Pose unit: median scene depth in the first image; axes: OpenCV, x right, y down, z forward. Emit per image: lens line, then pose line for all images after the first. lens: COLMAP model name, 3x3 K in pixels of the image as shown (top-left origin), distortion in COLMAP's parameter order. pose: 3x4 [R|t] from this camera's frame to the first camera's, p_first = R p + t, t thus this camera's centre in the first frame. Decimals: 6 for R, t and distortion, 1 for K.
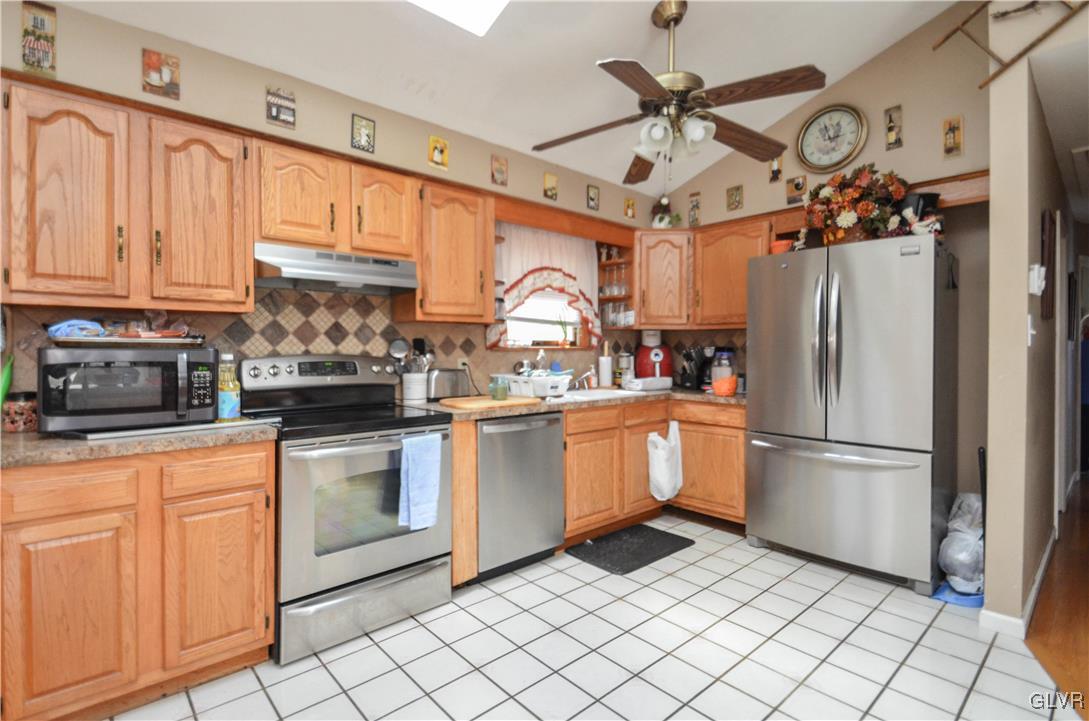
lens RADIAL K [[505.9, 0, 535.5], [0, 505.9, 352.2], [0, 0, 1]] dist [0.003999, -0.004774]
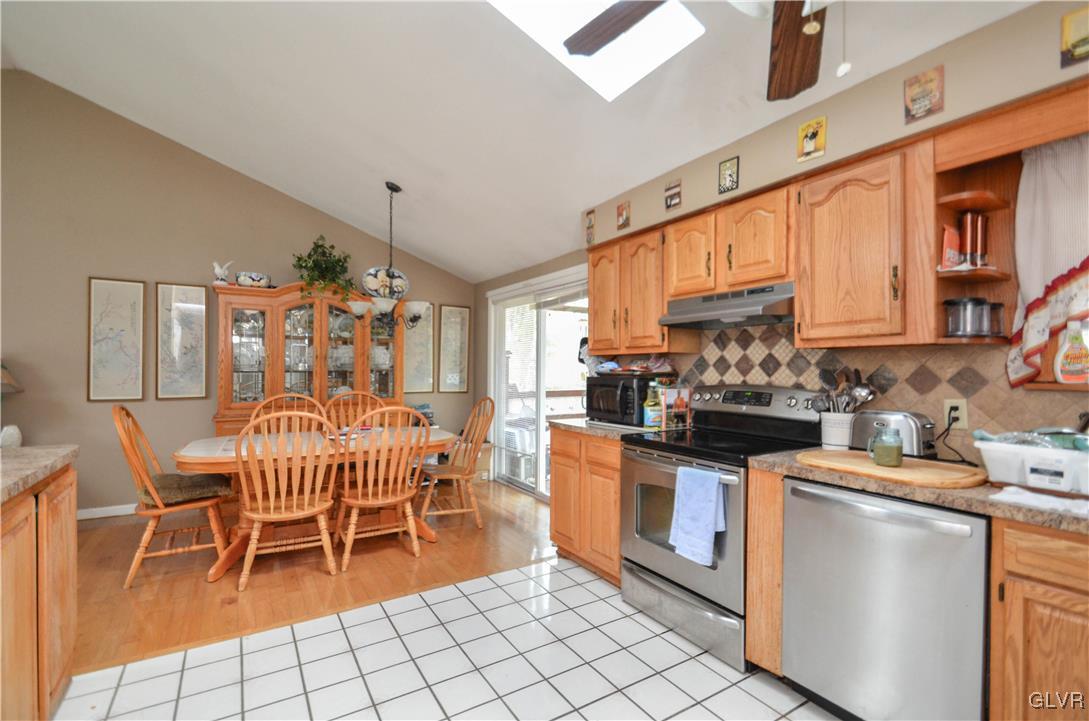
lens RADIAL K [[484.1, 0, 540.8], [0, 484.1, 367.9], [0, 0, 1]] dist [0.008274, -0.009756]
pose [[-0.161702, -0.002671, -0.986836, 0.691315], [-0.009097, 0.999958, -0.001216, -0.027501], [0.986798, 0.008780, -0.161720, 0.760604]]
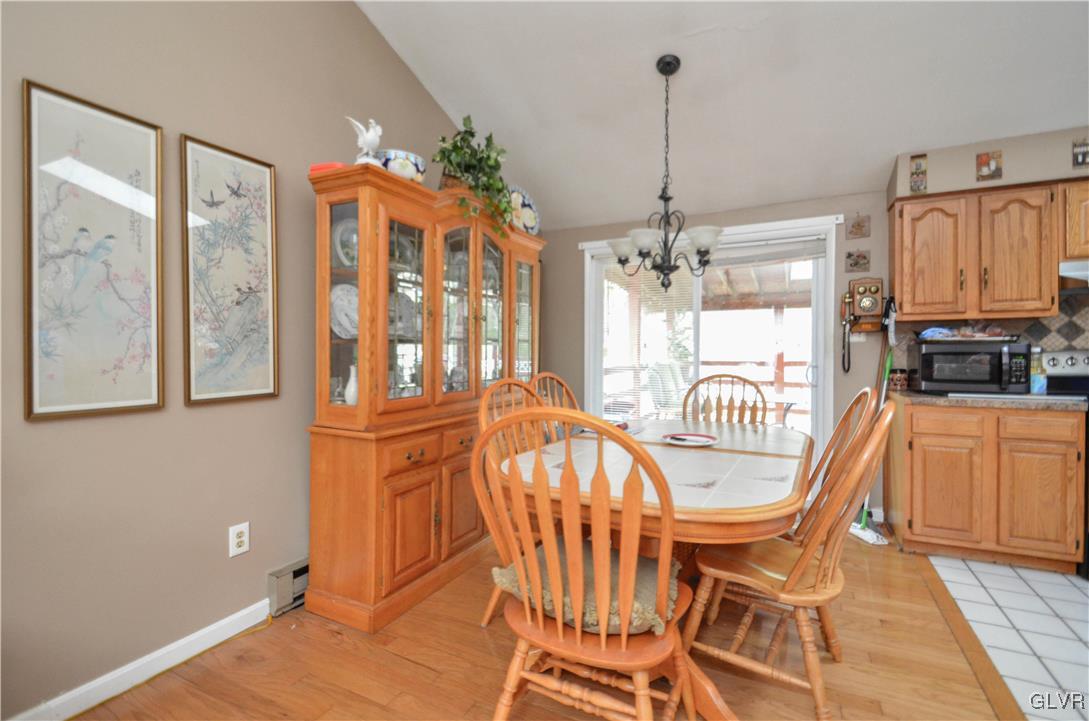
lens RADIAL K [[484.1, 0, 544.6], [0, 484.1, 355.1], [0, 0, 1]] dist [0.008274, -0.009756]
pose [[0.356081, 0.011797, -0.934381, 0.122596], [-0.001927, 0.999927, 0.011891, 0.008880], [0.934453, -0.002433, 0.356078, -0.604711]]
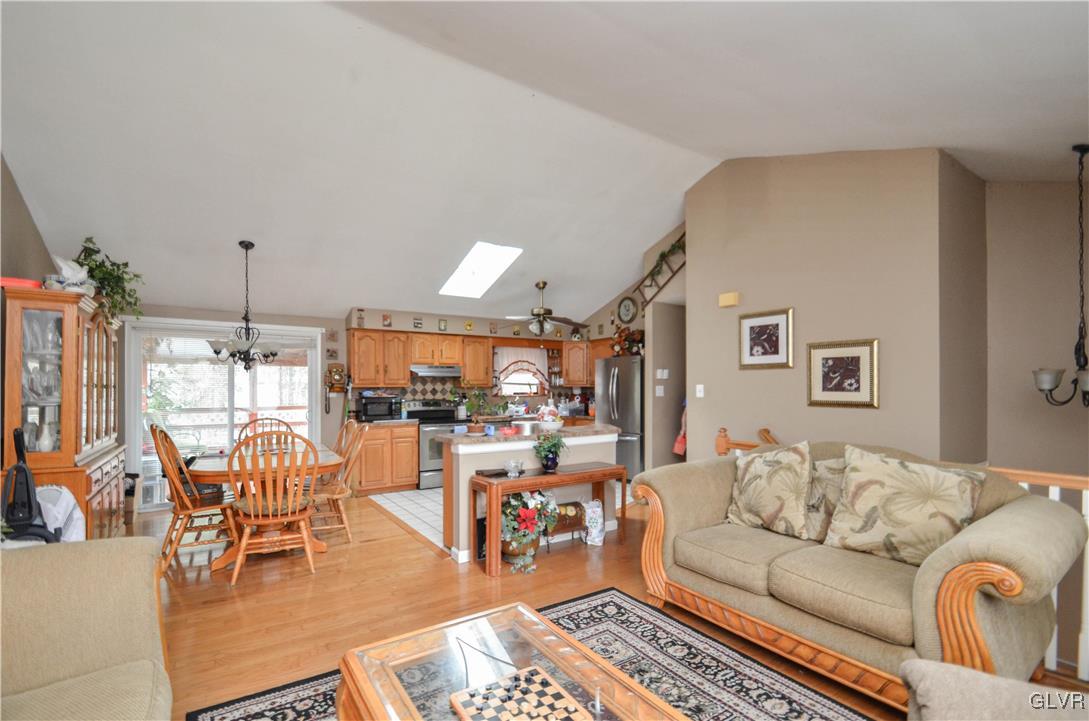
lens RADIAL K [[484.1, 0, 550.1], [0, 484.1, 385.5], [0, 0, 1]] dist [0.008274, -0.009756]
pose [[0.993249, -0.005361, -0.115877, 0.597187], [0.004027, 0.999923, -0.011747, -0.040512], [0.115931, 0.011201, 0.993194, -1.703864]]
